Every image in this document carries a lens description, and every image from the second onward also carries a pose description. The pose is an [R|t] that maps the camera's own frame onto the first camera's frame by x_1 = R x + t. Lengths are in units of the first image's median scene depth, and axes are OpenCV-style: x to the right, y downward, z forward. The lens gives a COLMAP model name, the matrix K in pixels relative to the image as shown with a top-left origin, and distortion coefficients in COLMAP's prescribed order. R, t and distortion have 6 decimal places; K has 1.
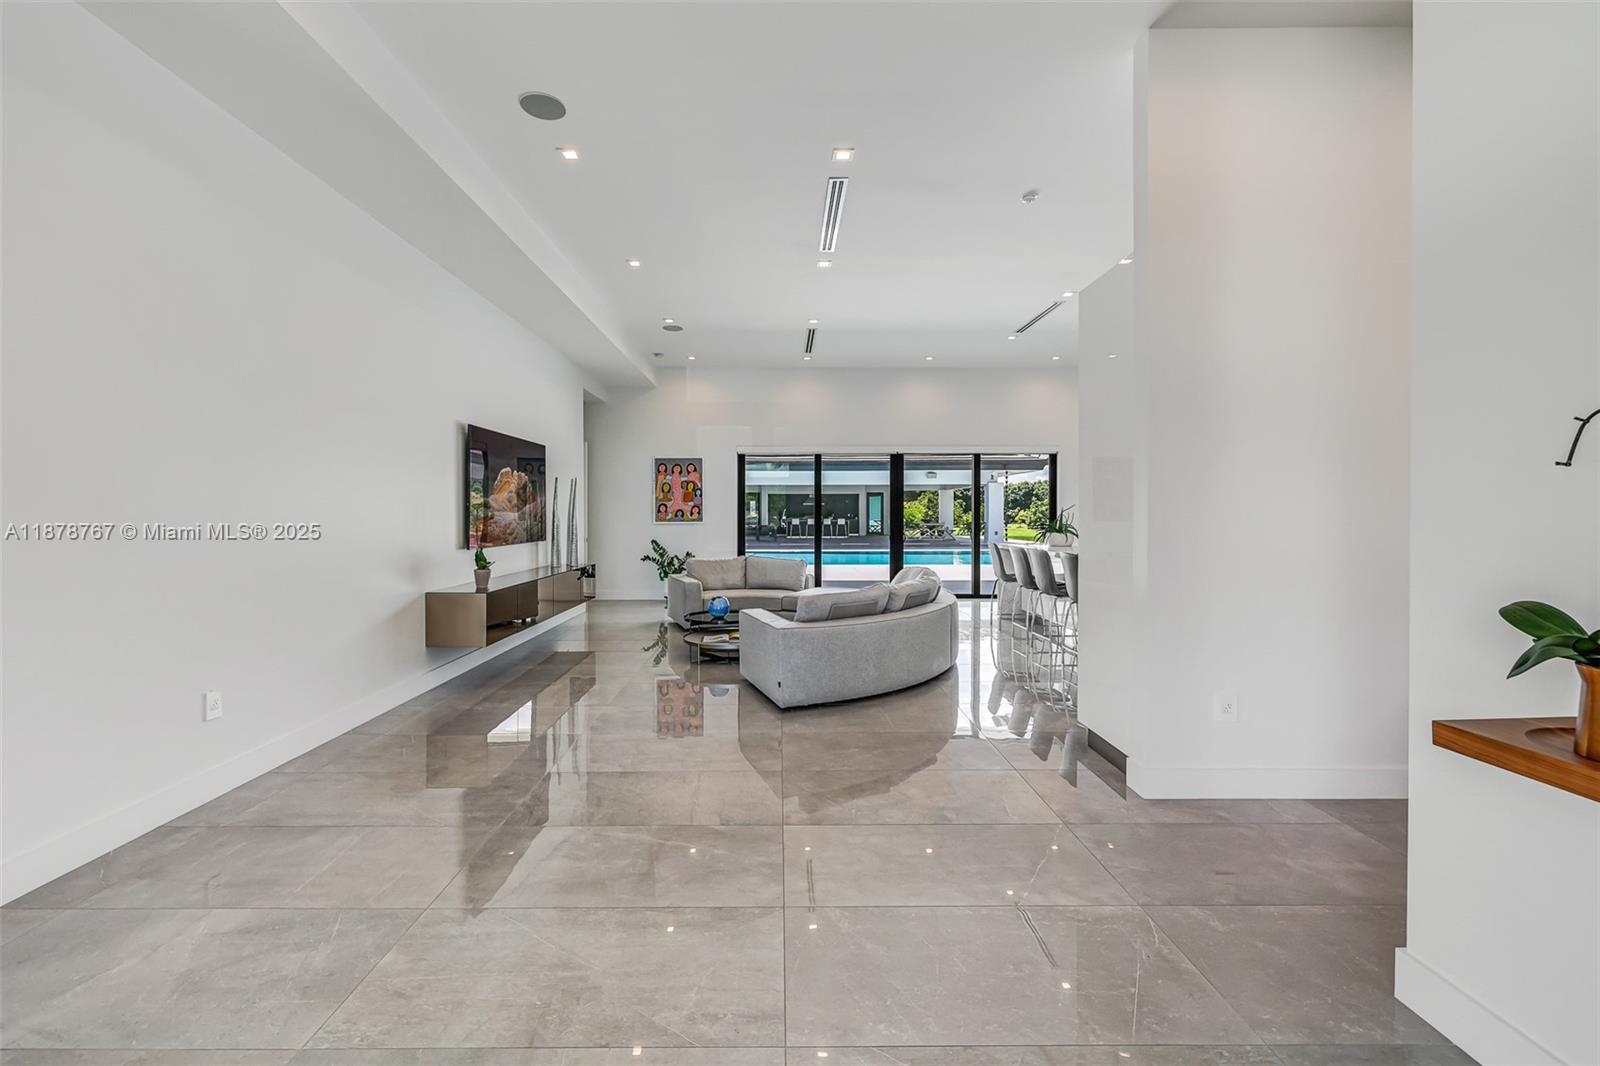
lens RADIAL K [[719.8, 0, 799.7], [0, 719.8, 524.2], [0, 0, 1]] dist [0.001926, 0.000076]
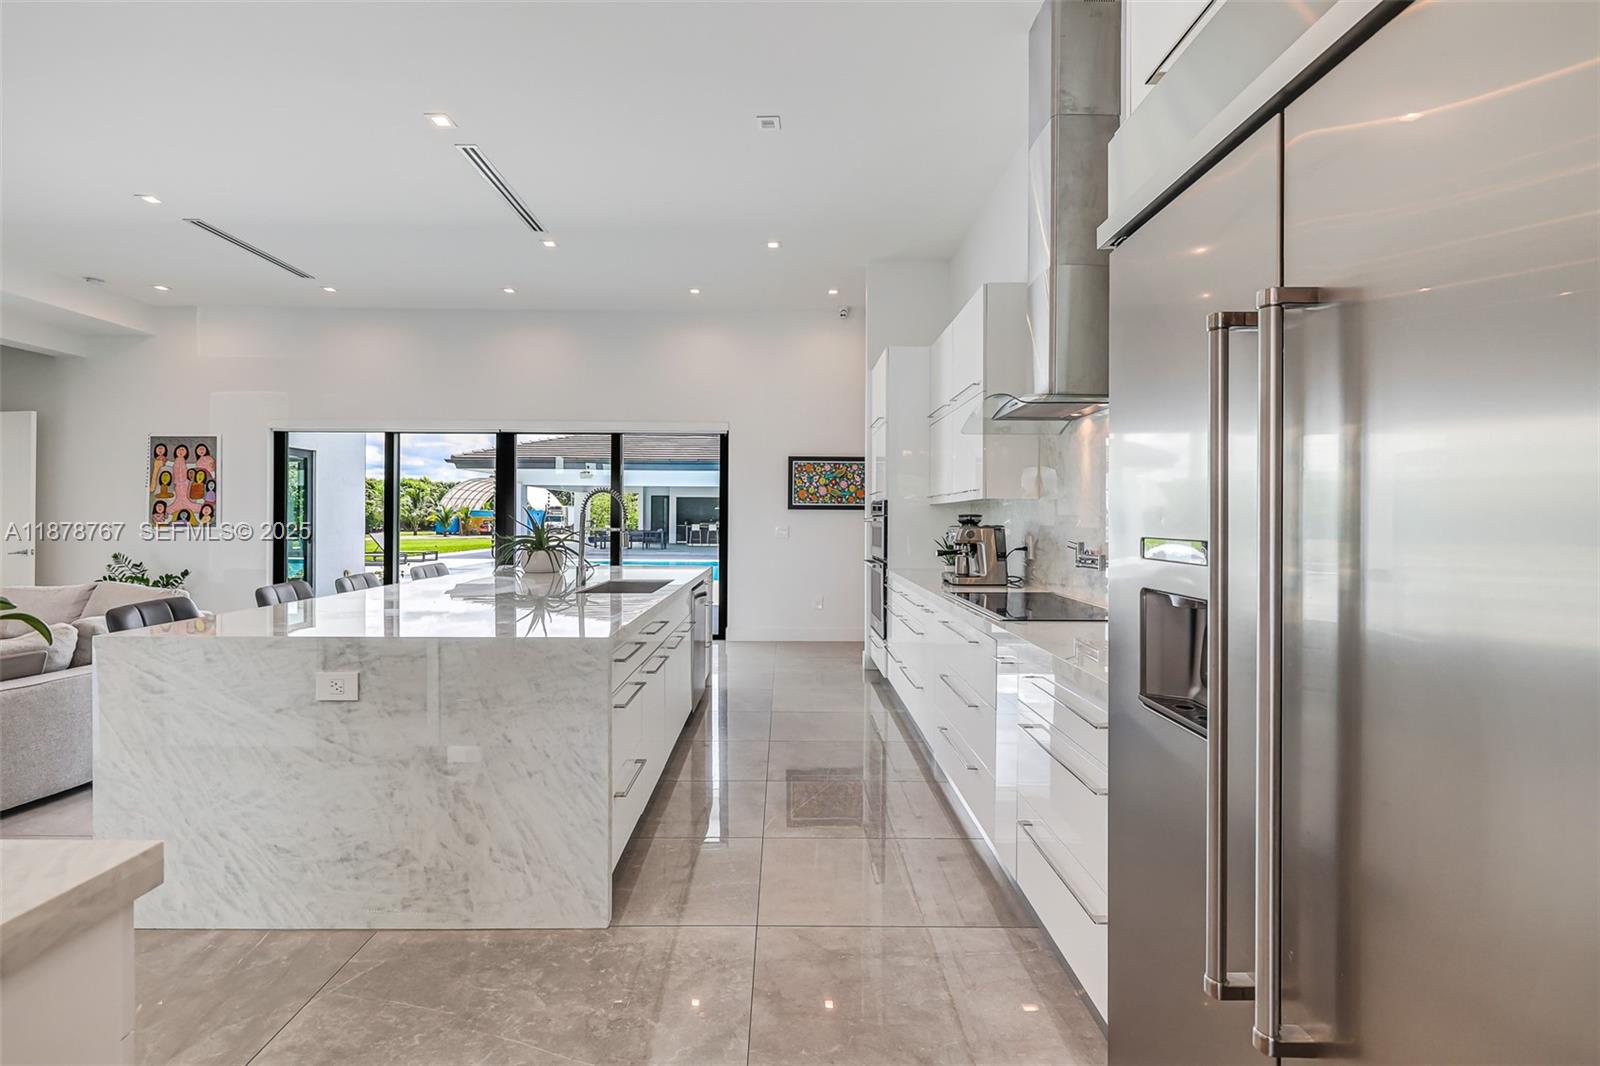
lens RADIAL K [[727.4, 0, 793.7], [0, 727.4, 523.2], [0, 0, 1]] dist [-0.003138, -0.000045]
pose [[0.999885, 0.007352, -0.013262, 0.436238], [-0.007475, 0.999929, -0.009280, -0.004861], [0.013193, 0.009378, 0.999869, 0.301087]]
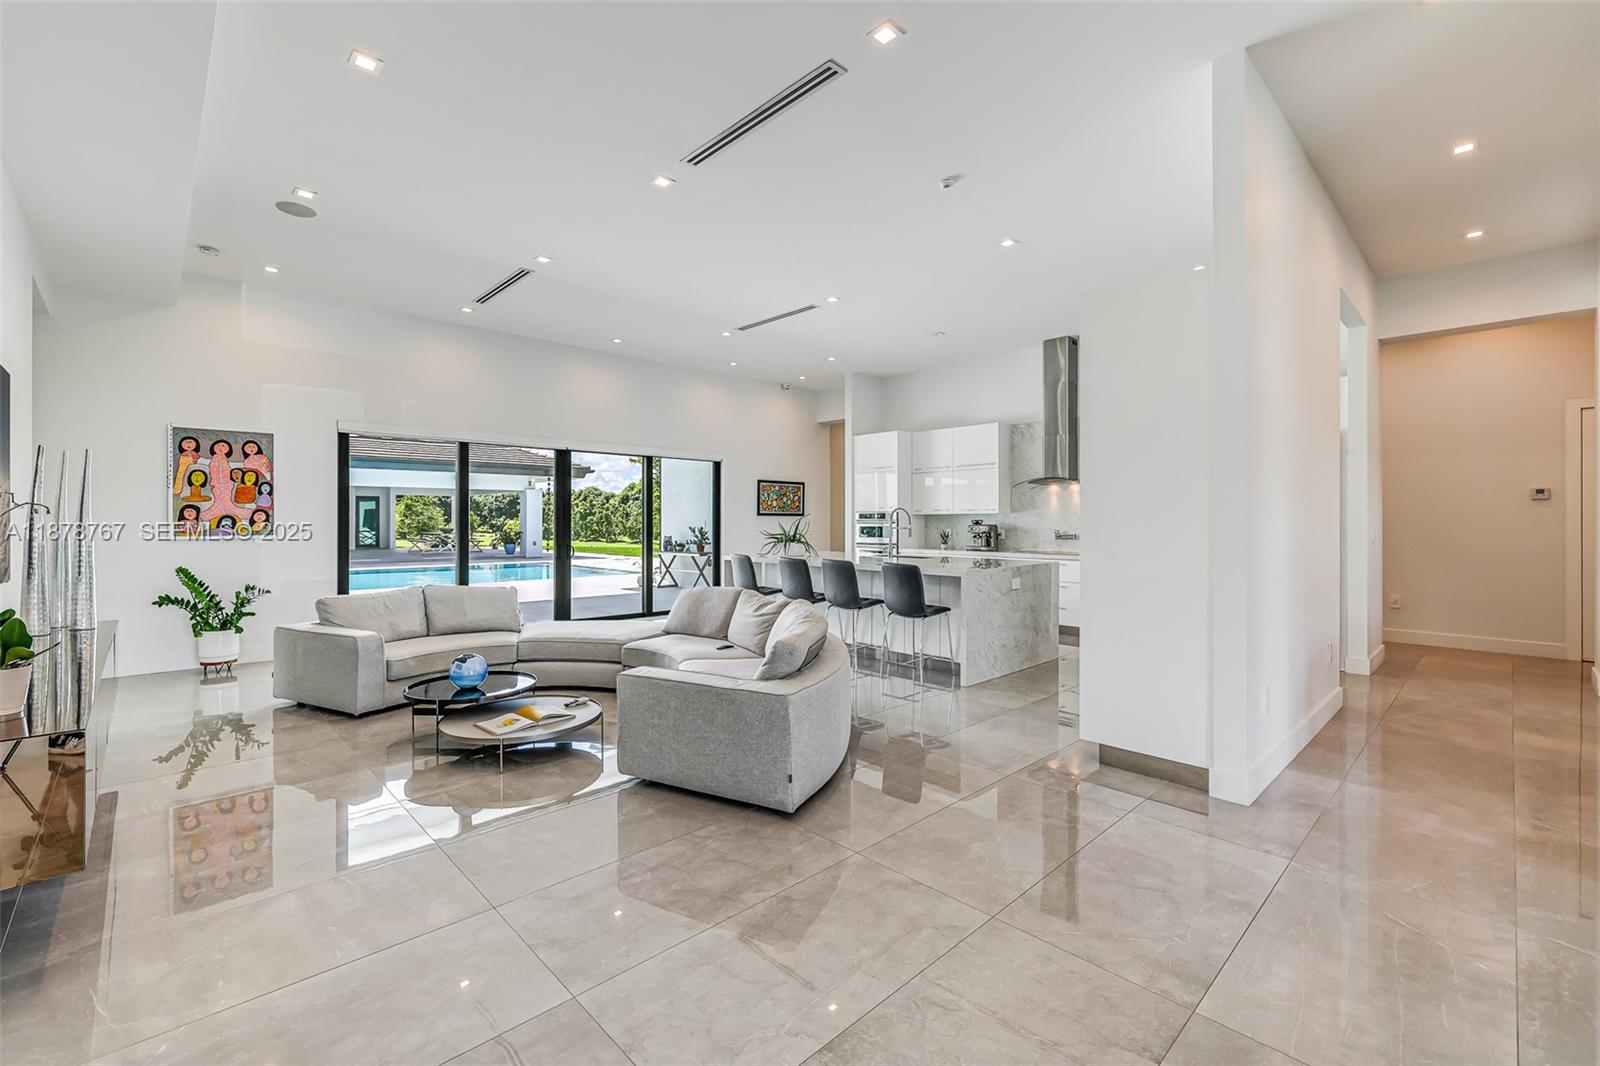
lens RADIAL K [[688.4, 0, 798.0], [0, 688.4, 524.1], [0, 0, 1]] dist [-0.000598, -0.000394]
pose [[0.722788, -0.000932, 0.691070, -0.219475], [0.009087, 0.999925, -0.008155, -0.003863], [-0.691010, 0.012174, 0.722742, 0.250964]]
